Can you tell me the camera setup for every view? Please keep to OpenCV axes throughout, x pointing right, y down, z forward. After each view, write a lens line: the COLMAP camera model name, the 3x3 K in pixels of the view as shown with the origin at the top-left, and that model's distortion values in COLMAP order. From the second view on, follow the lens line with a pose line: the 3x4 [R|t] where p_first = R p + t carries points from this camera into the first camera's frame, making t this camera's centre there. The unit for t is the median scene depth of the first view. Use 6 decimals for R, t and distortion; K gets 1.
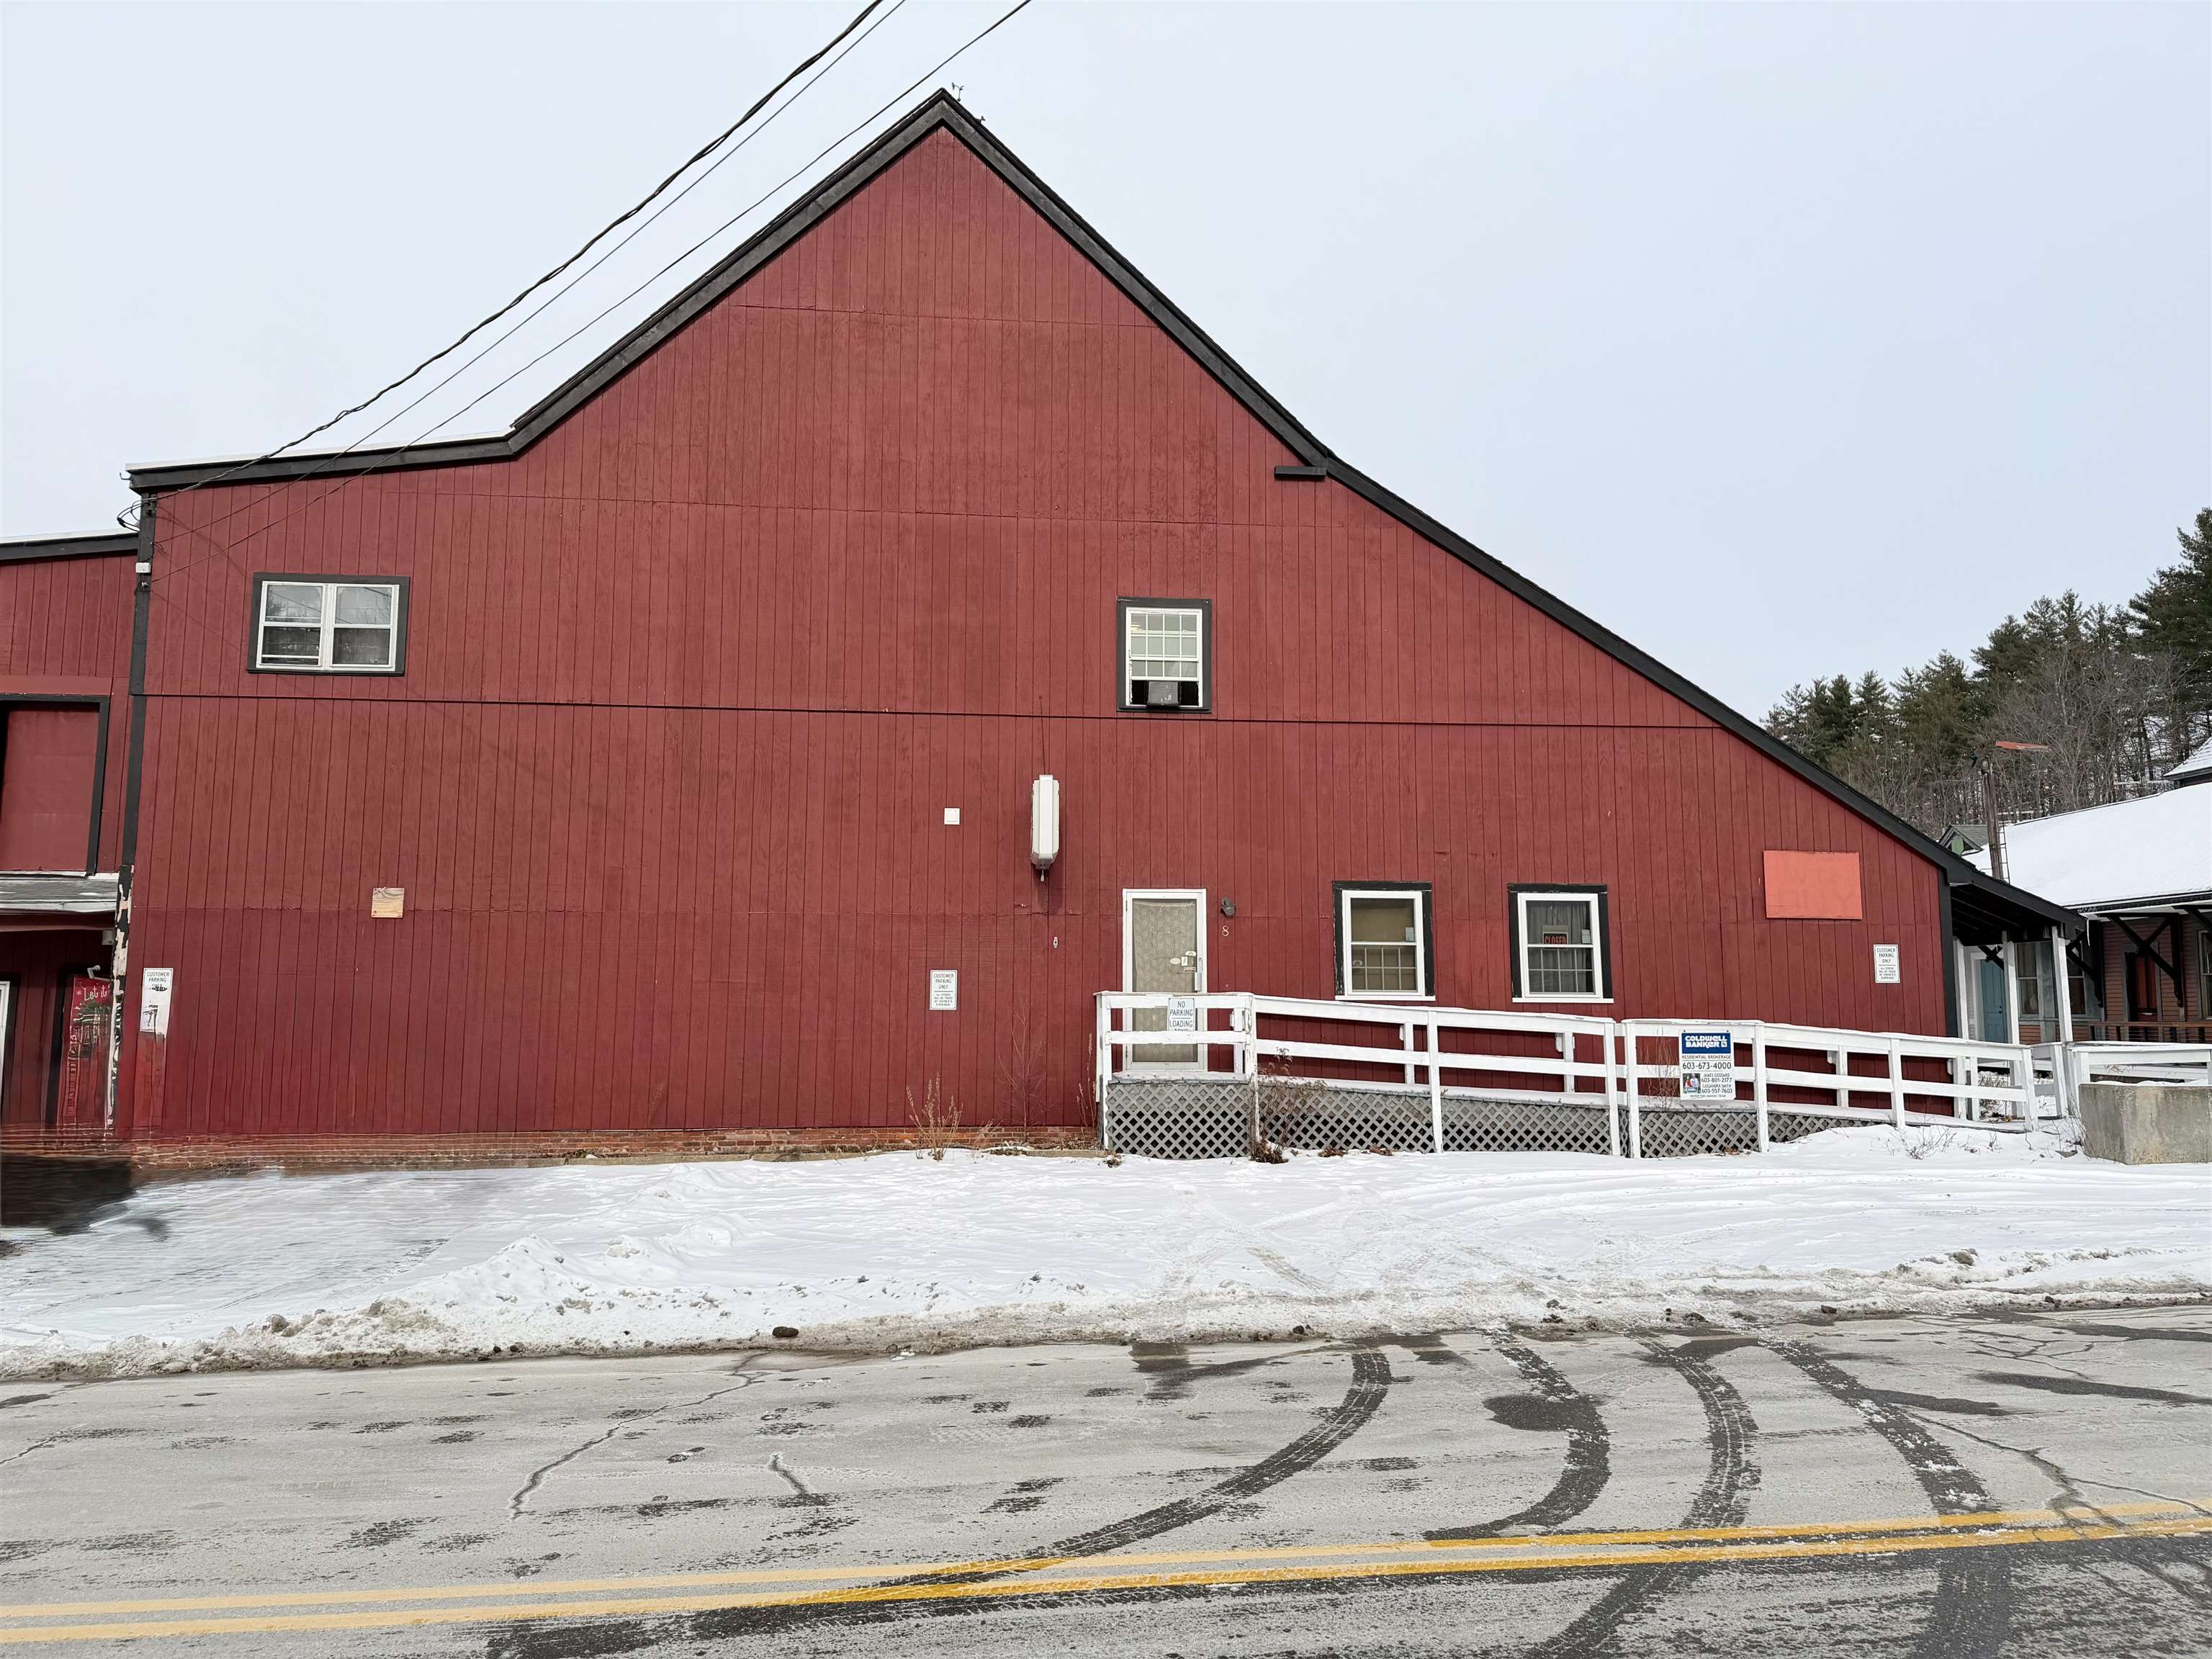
lens RADIAL K [[1541.9, 0, 1106.0], [0, 1541.9, 829.5], [0, 0, 1]] dist [0.120951, -0.181208]
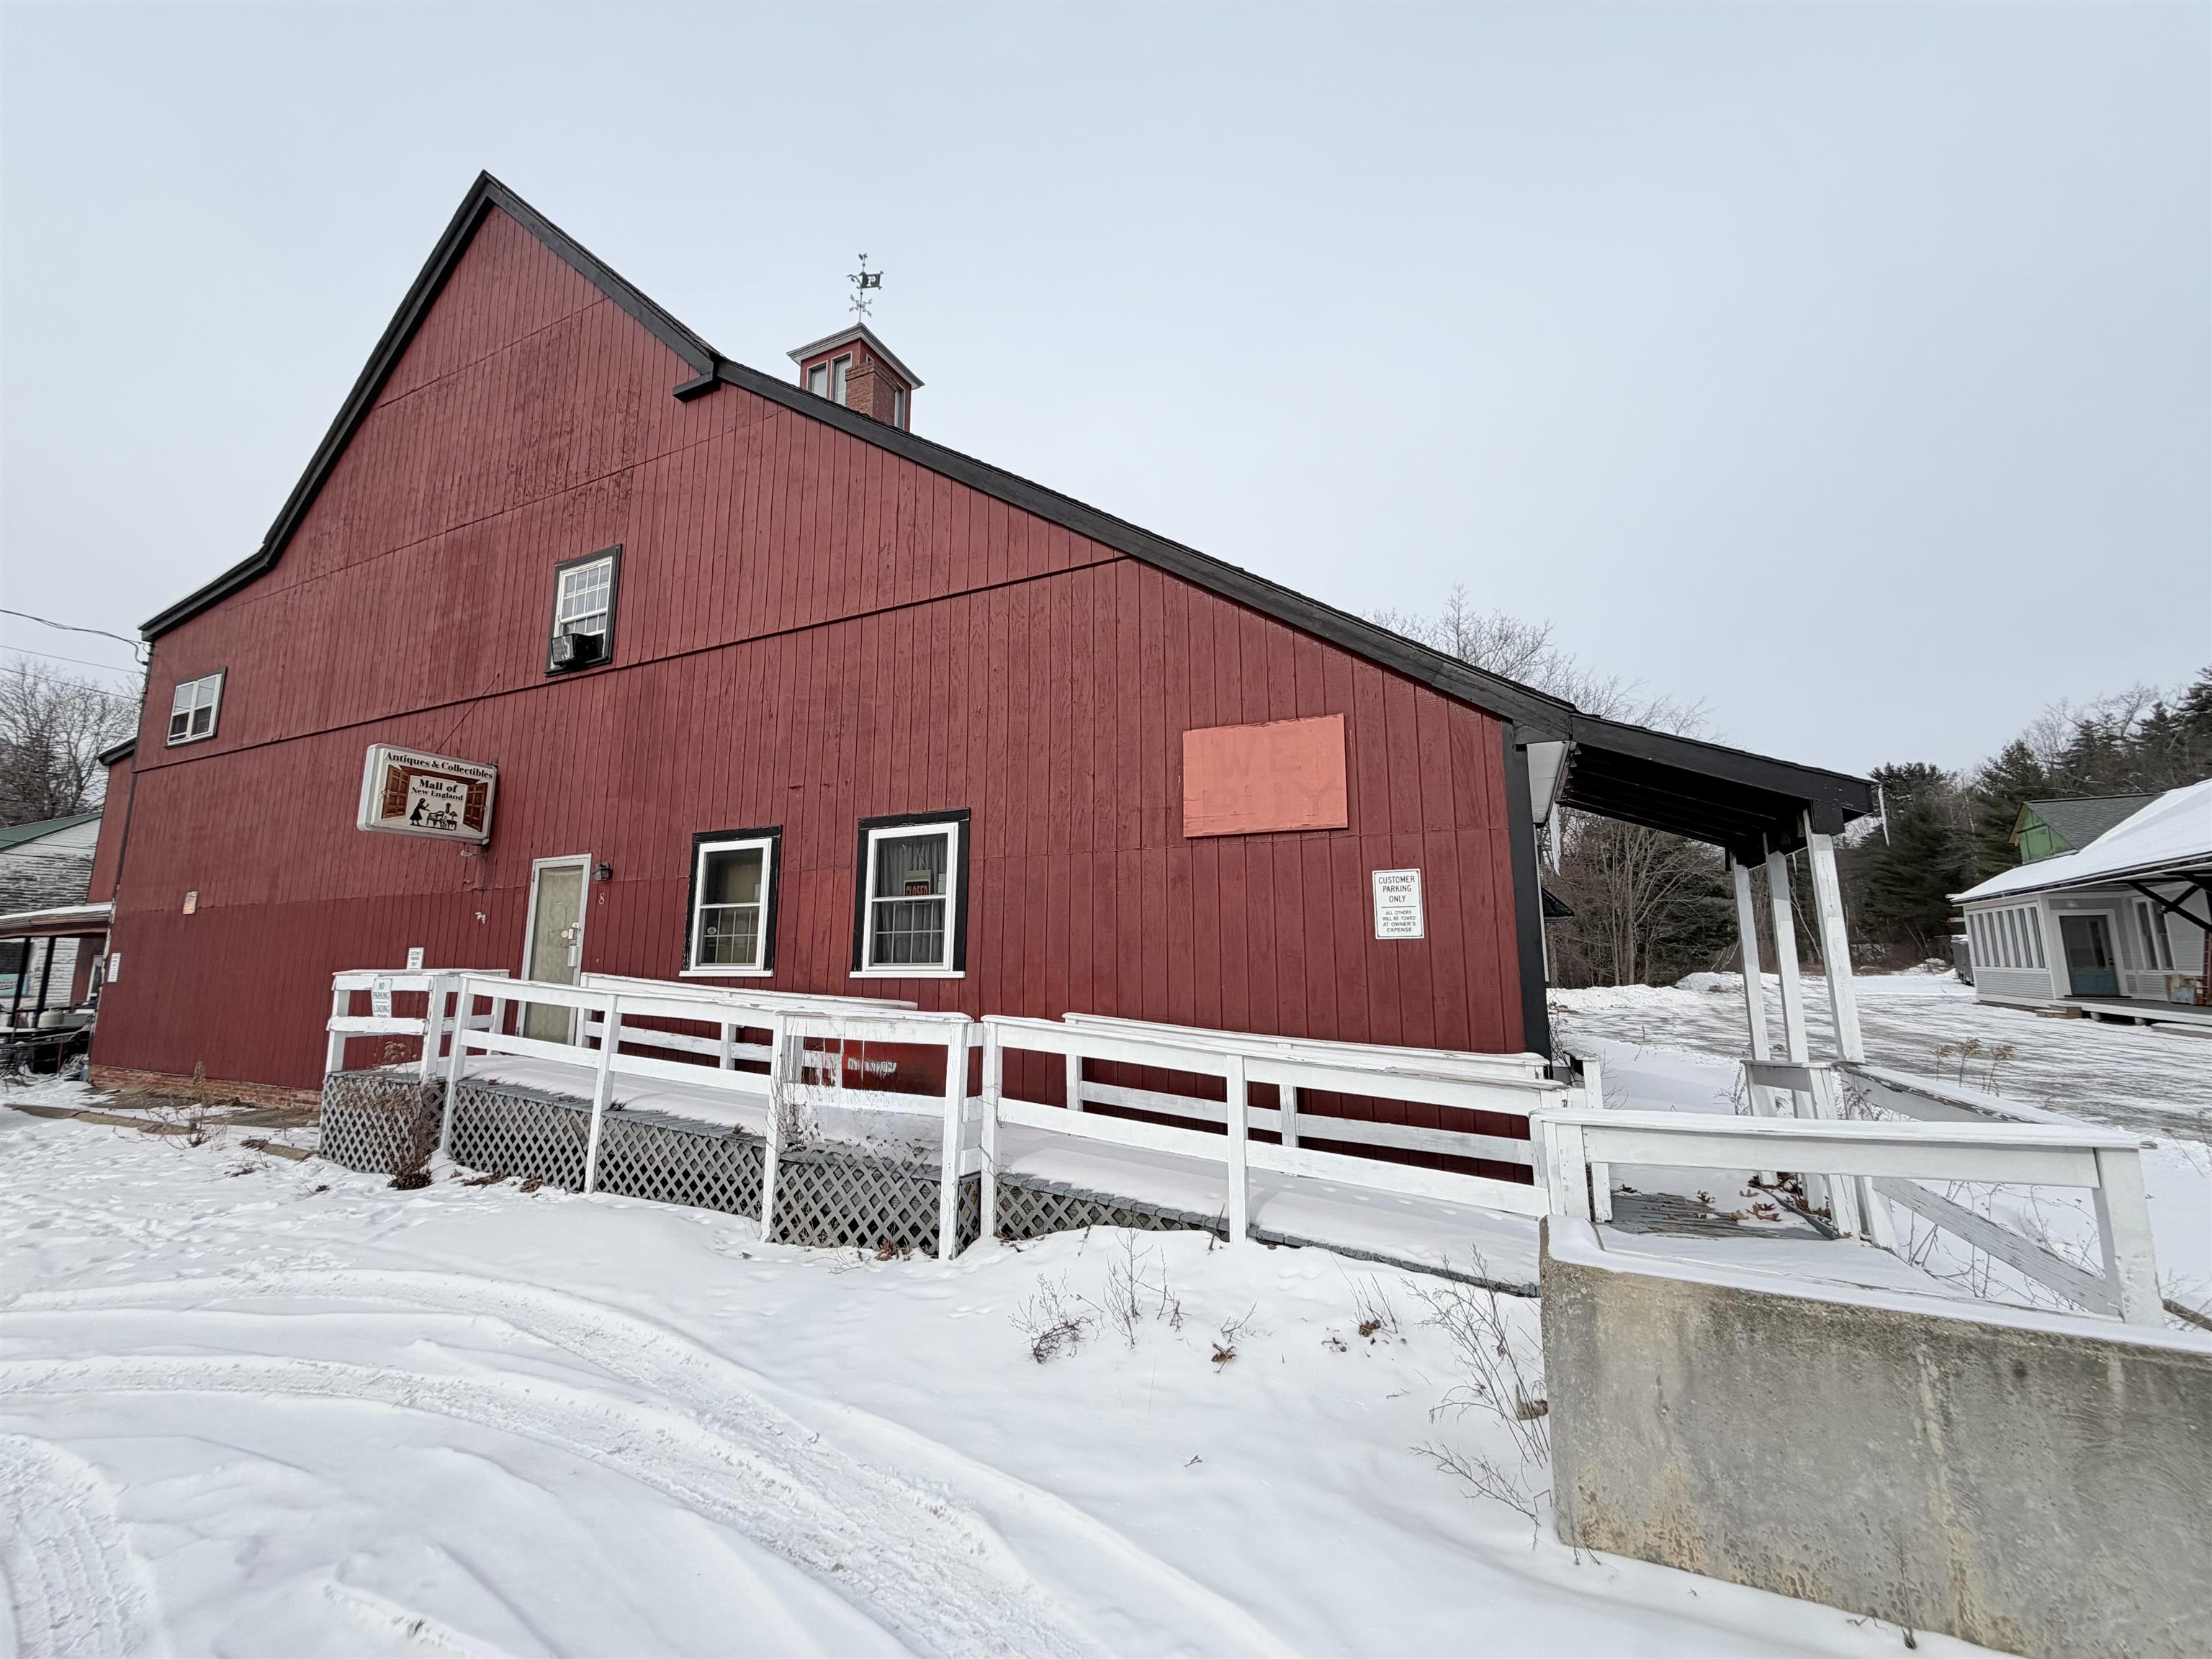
lens RADIAL K [[893.1, 0, 1103.0], [0, 893.1, 819.6], [0, 0, 1]] dist [0.001372, -0.000046]
pose [[0.854296, -0.087277, -0.512407, 0.613247], [0.067013, 0.996069, -0.057931, 0.071975], [0.515449, 0.015153, 0.856786, 0.728540]]
